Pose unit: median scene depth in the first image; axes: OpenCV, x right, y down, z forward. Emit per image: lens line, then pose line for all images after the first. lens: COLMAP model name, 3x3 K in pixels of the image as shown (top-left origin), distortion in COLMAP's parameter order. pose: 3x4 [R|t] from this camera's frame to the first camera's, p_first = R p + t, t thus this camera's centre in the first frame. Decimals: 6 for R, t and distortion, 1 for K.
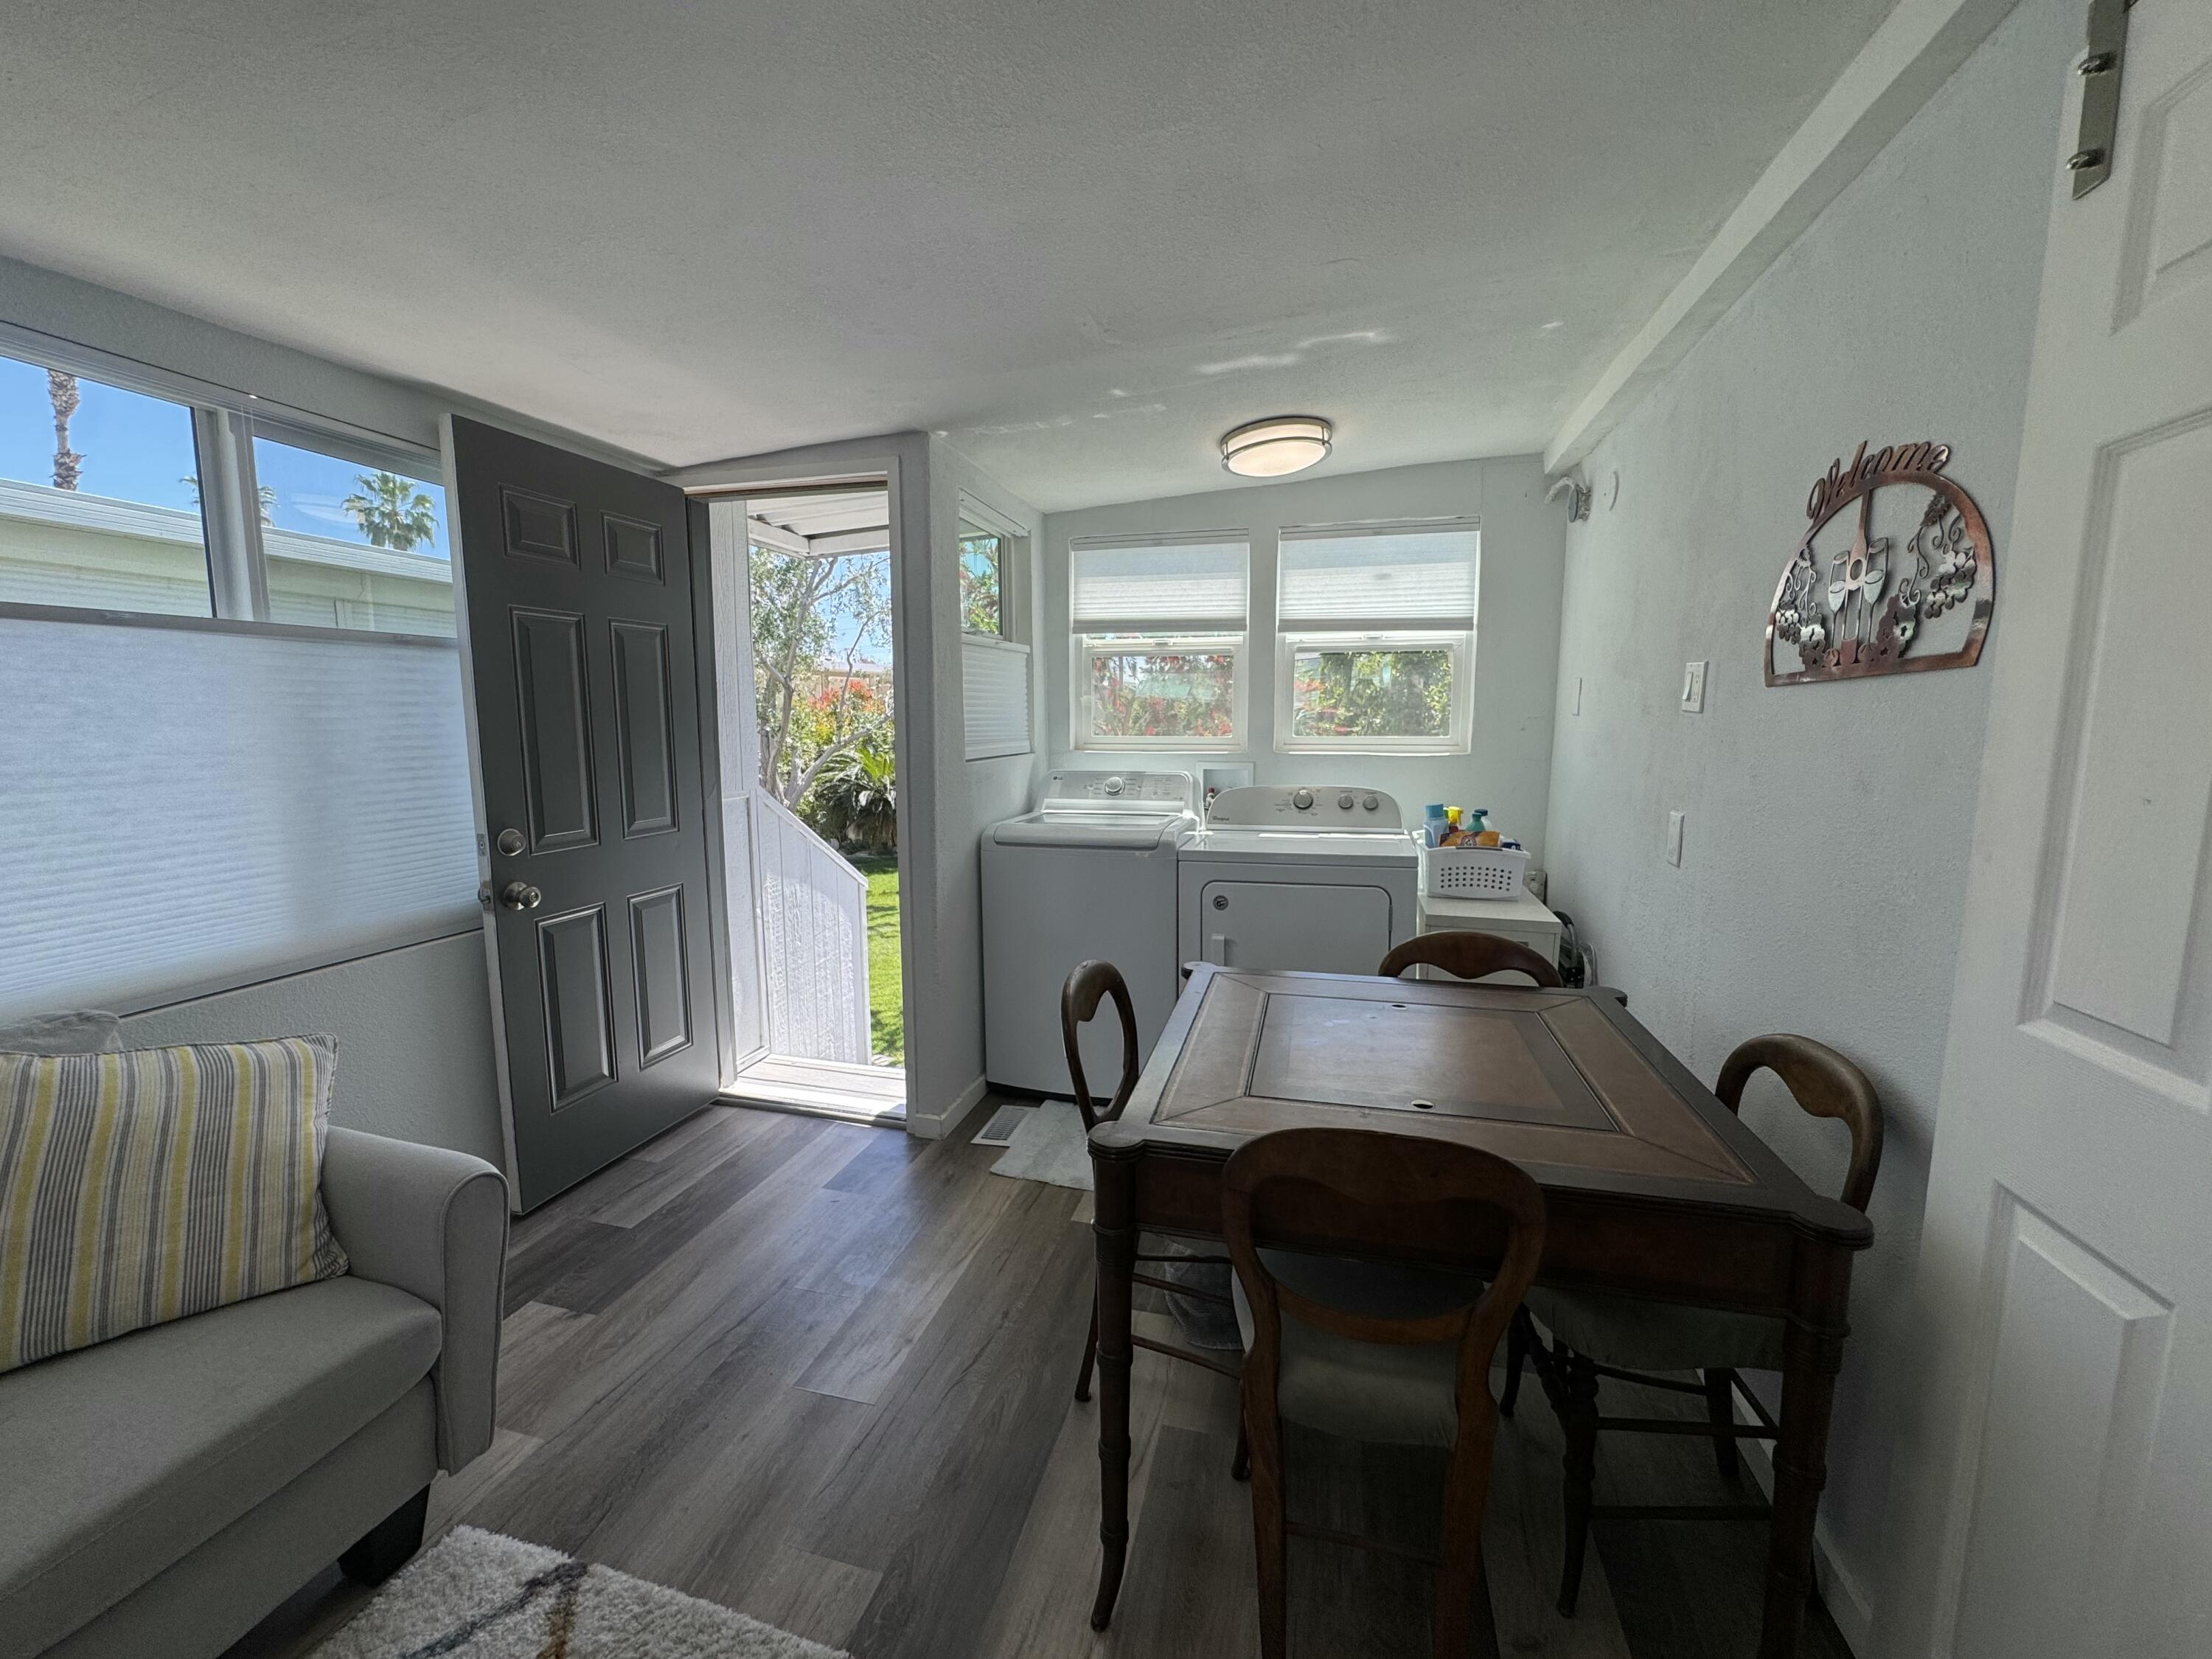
lens RADIAL K [[891.5, 0, 1104.9], [0, 891.5, 830.2], [0, 0, 1]] dist [-0.000921, 0.000103]
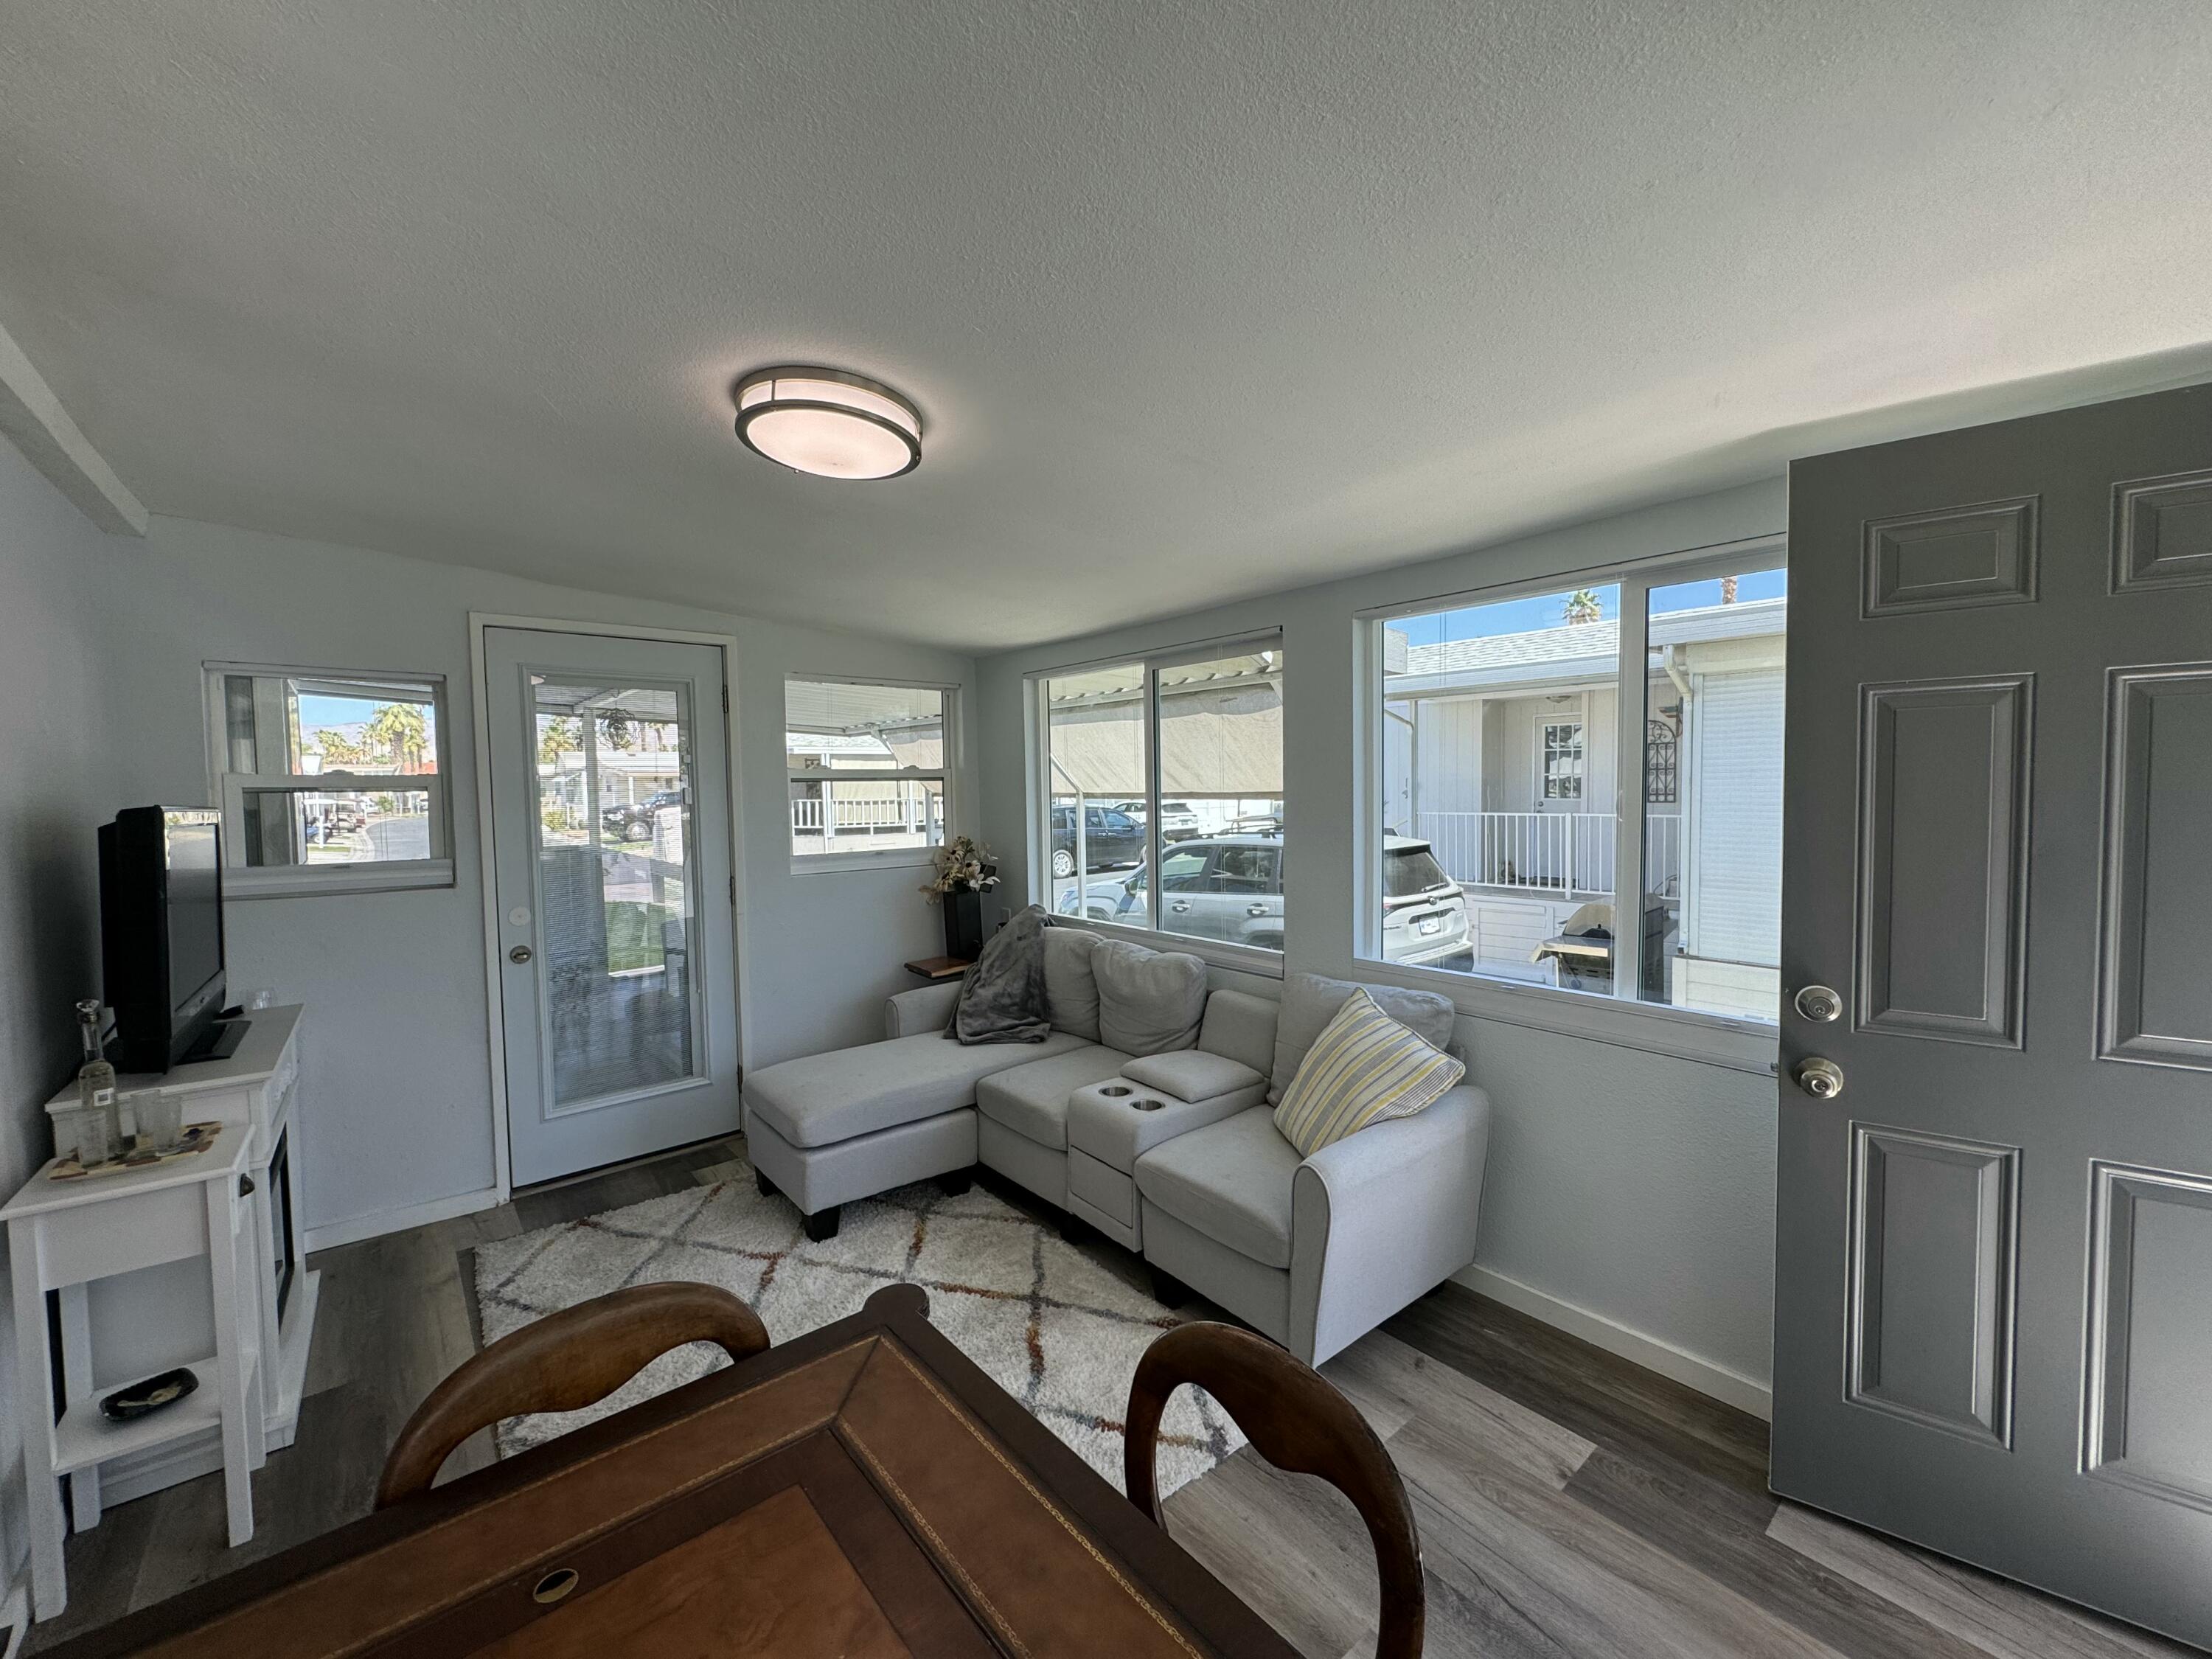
lens RADIAL K [[891.5, 0, 1104.9], [0, 891.5, 830.2], [0, 0, 1]] dist [-0.000921, 0.000103]
pose [[-0.588529, 0.043353, -0.807313, 0.597026], [-0.092075, 0.988470, 0.120204, -0.272744], [0.803216, 0.145076, -0.577752, 1.549303]]
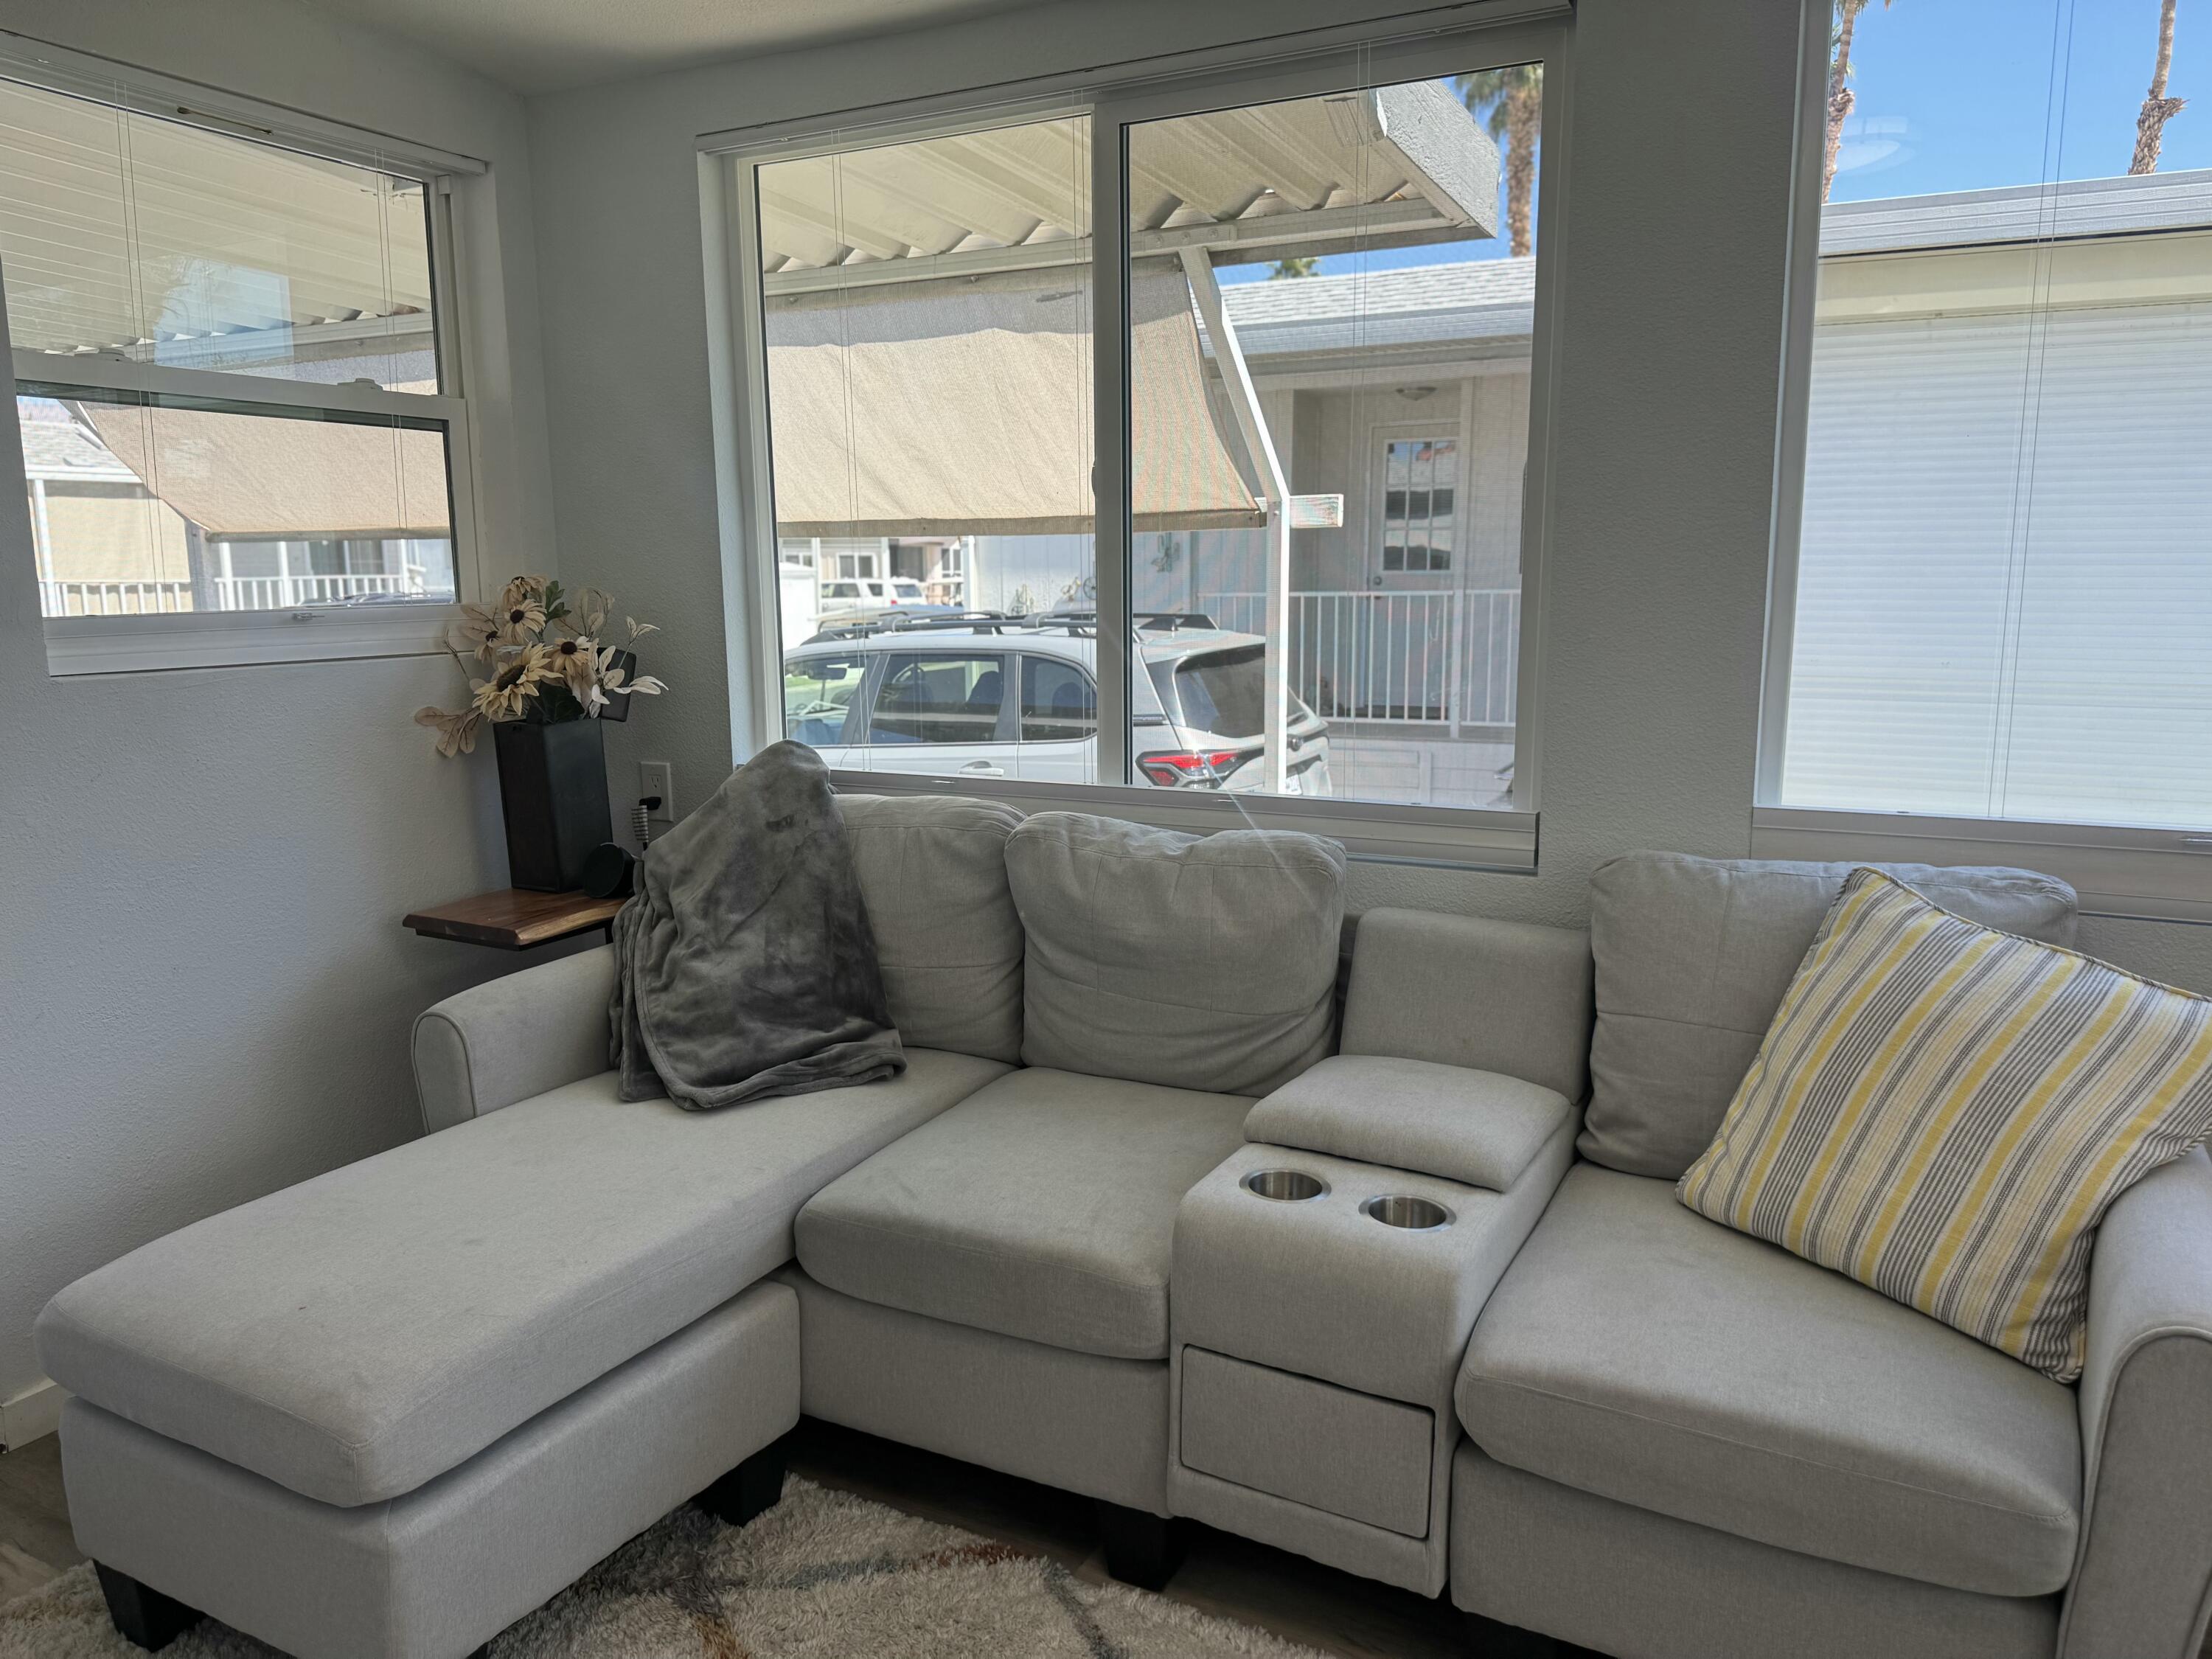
lens RADIAL K [[1554.7, 0, 1103.1], [0, 1554.7, 832.0], [0, 0, 1]] dist [0.131458, -0.201927]
pose [[-0.234893, 0.155132, -0.959562, 0.268096], [-0.118099, 0.975314, 0.186588, 0.019772], [0.964820, 0.157152, -0.210774, 0.581327]]
